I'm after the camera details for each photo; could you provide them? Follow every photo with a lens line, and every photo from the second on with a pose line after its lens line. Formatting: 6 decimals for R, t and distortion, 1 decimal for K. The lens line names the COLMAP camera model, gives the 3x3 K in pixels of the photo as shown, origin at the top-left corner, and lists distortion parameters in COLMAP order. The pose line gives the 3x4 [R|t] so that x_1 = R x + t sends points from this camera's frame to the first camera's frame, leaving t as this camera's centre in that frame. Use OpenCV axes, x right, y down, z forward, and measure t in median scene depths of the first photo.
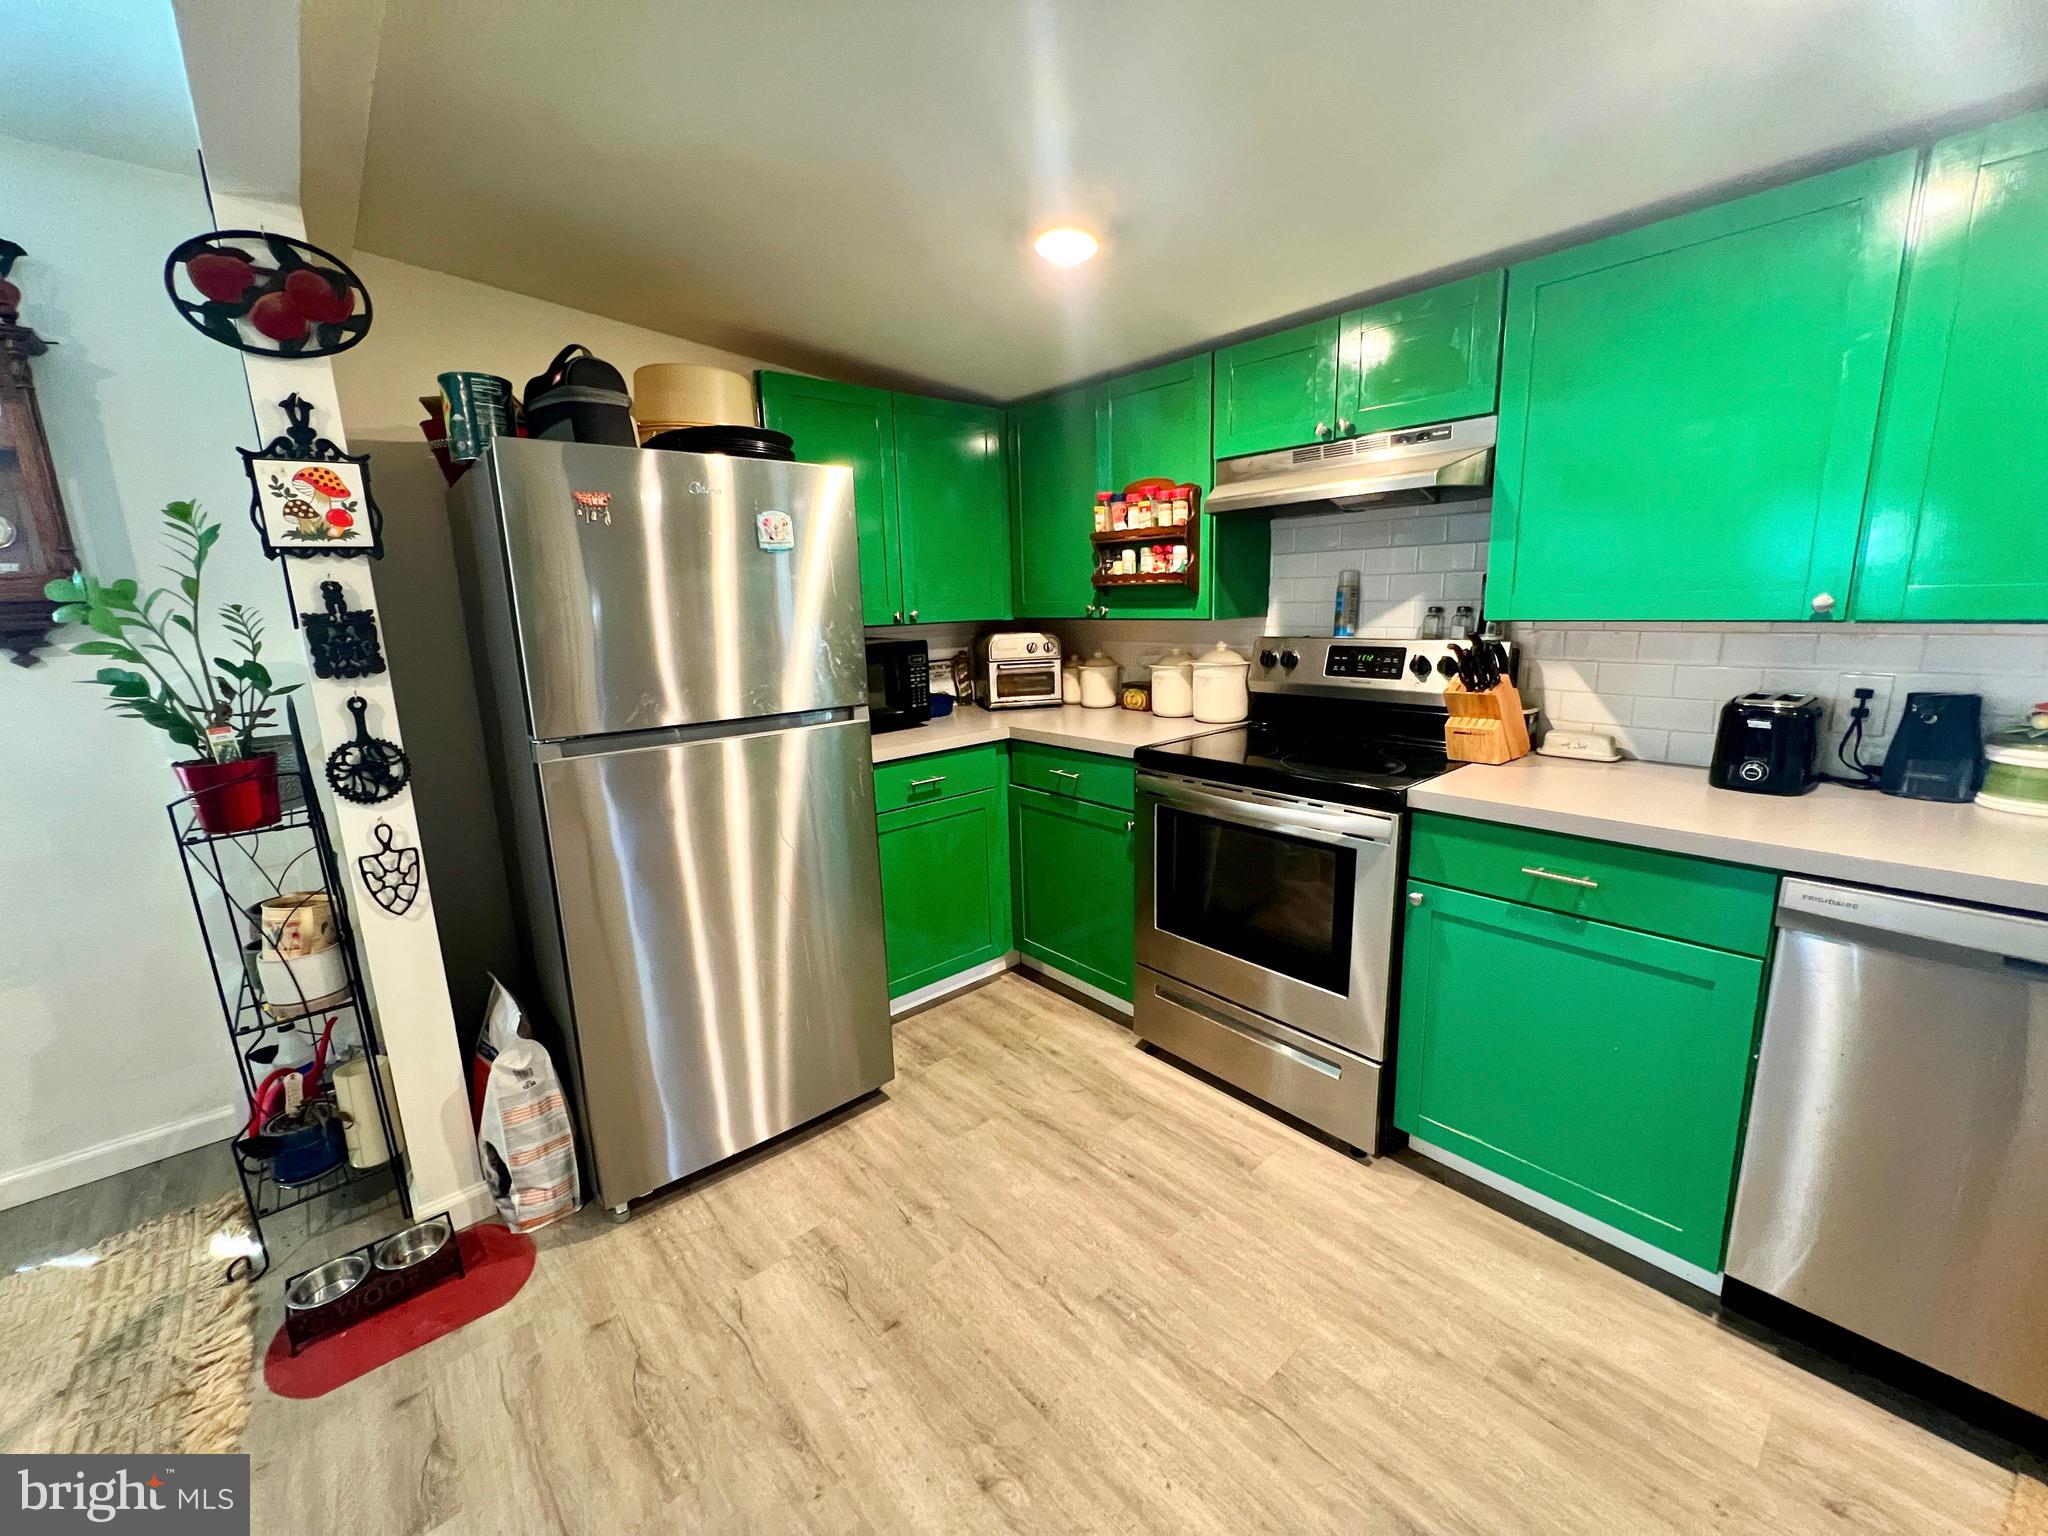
lens RADIAL K [[818.8, 0, 1018.9], [0, 818.8, 762.5], [0, 0, 1]] dist [-0.003168, -0.000083]
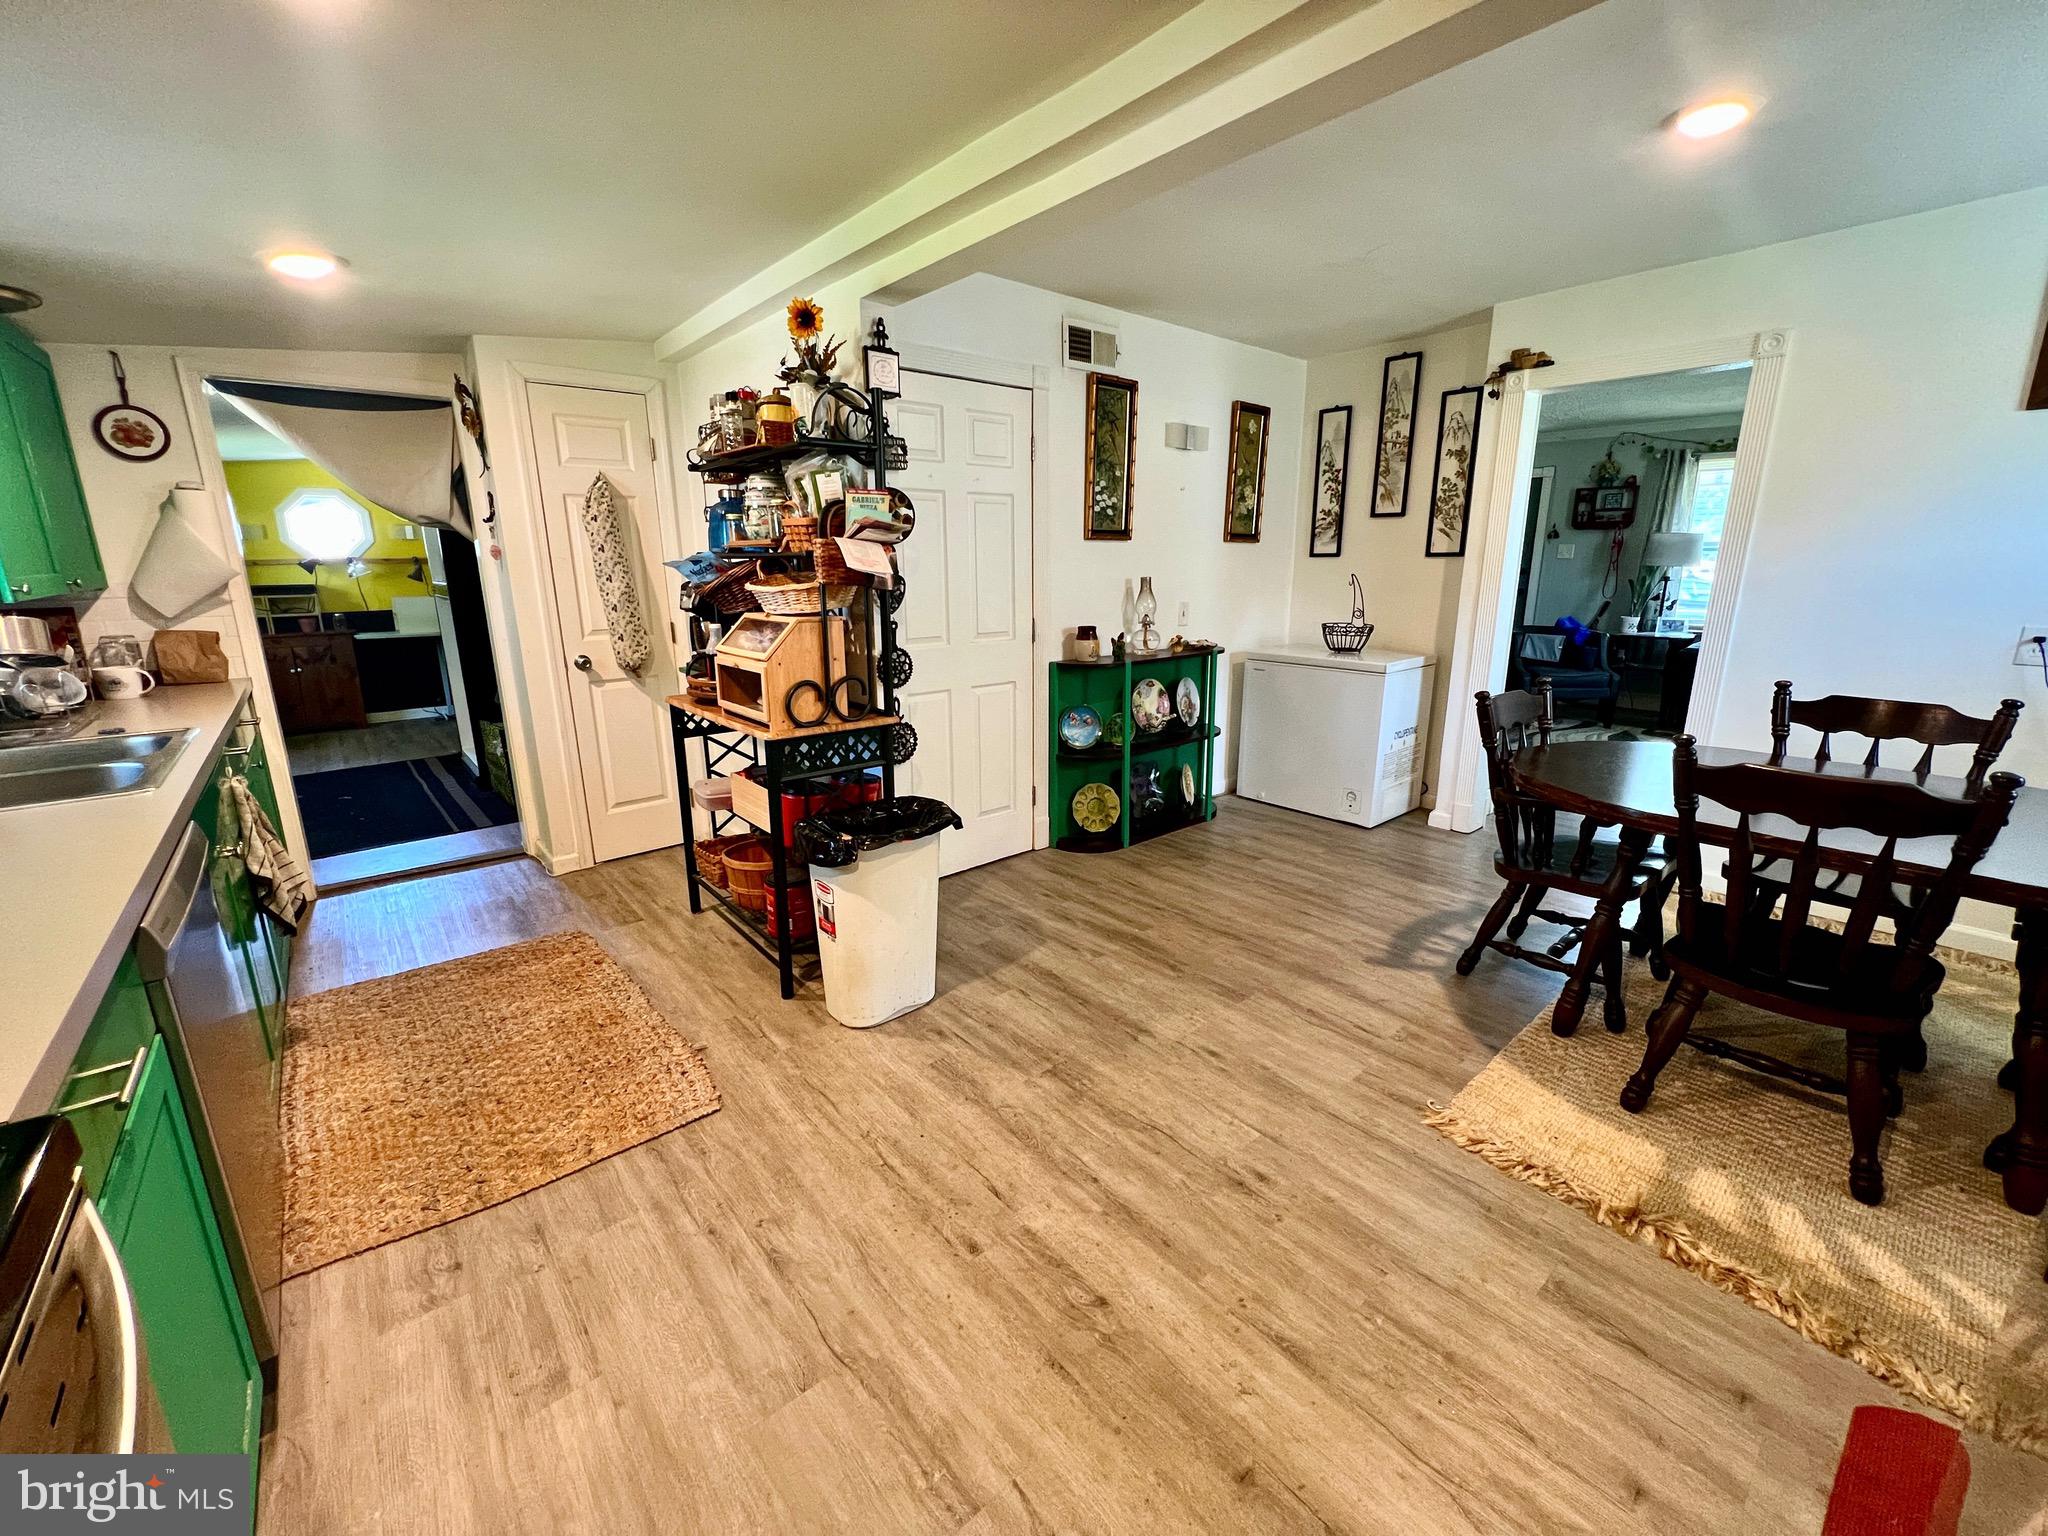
lens RADIAL K [[818.8, 0, 1018.9], [0, 818.8, 762.5], [0, 0, 1]] dist [-0.003168, -0.000083]
pose [[-0.998998, 0.037461, 0.024485, 0.014499], [0.044371, 0.900409, 0.432776, -0.245838], [-0.005835, 0.433429, -0.901169, 1.247709]]
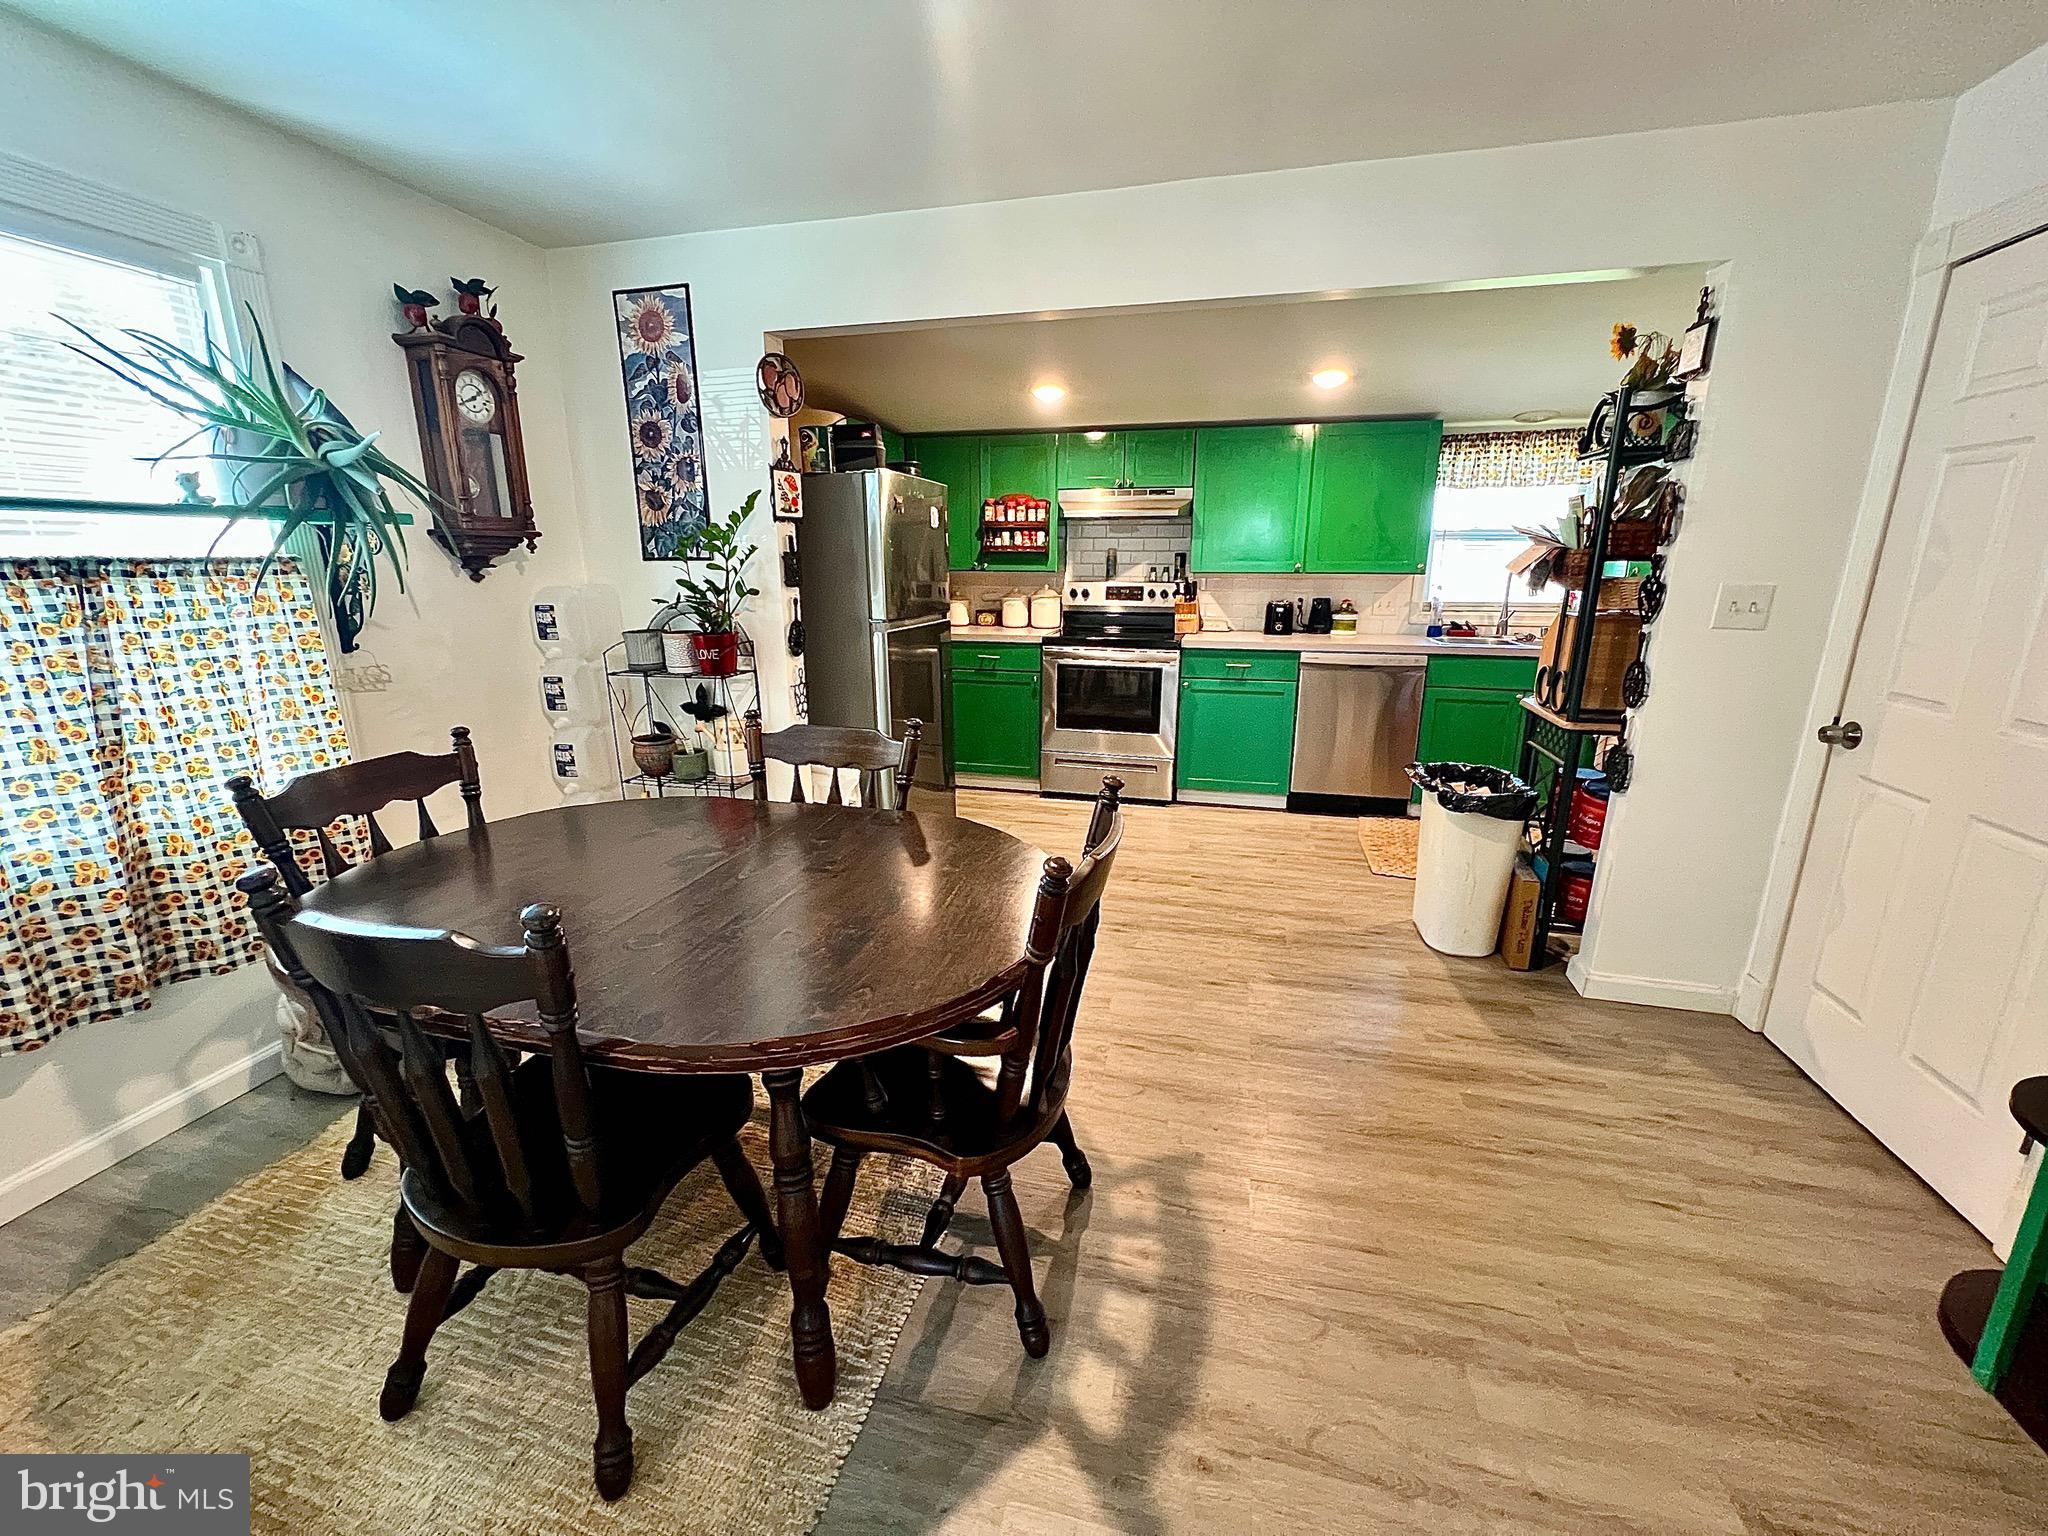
lens RADIAL K [[818.8, 0, 1018.9], [0, 818.8, 762.5], [0, 0, 1]] dist [-0.003168, -0.000083]
pose [[0.822389, -0.107187, 0.558737, -1.343260], [0.087127, 0.994235, 0.062492, 0.202520], [-0.562215, -0.002712, 0.826987, -0.765448]]
